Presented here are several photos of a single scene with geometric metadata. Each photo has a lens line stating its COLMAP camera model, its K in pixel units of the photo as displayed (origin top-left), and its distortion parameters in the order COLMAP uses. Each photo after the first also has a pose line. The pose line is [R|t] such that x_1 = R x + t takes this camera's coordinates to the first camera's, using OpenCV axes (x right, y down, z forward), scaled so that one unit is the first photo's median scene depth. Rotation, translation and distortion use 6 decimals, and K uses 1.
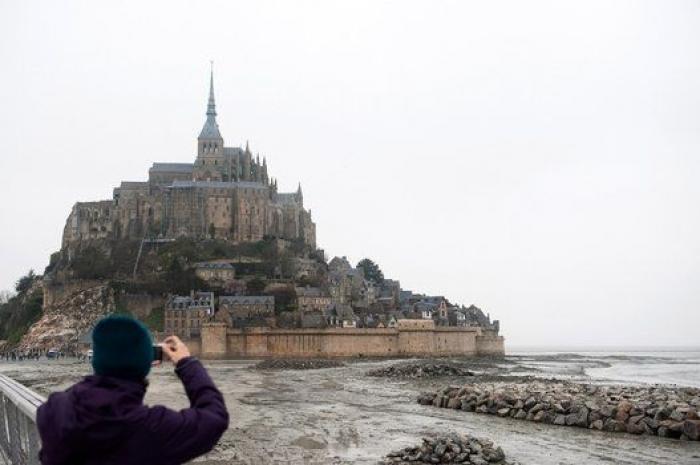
lens RADIAL K [[930.8, 0, 350.7], [0, 930.8, 214.5], [0, 0, 1]] dist [0.060264, 0.006075]
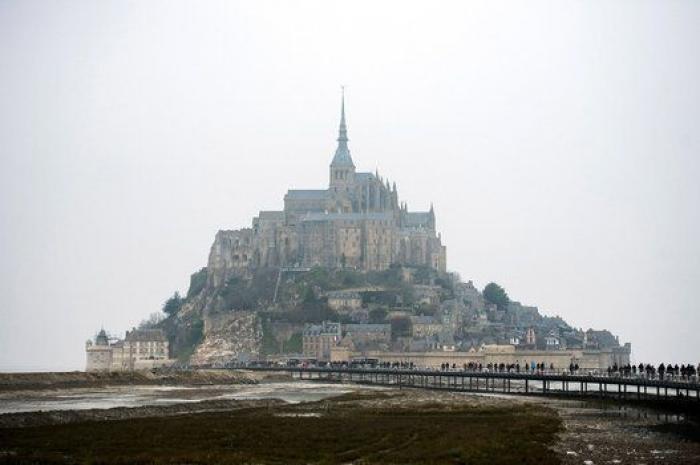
lens RADIAL K [[1240.1, 0, 350.0], [0, 1240.1, 232.5], [0, 0, 1]] dist [0.066715, 0.059138]
pose [[0.988177, -0.009267, -0.153039, 0.081622], [0.013965, 0.999463, 0.029652, -0.057970], [0.152682, -0.031439, 0.987775, -0.429870]]
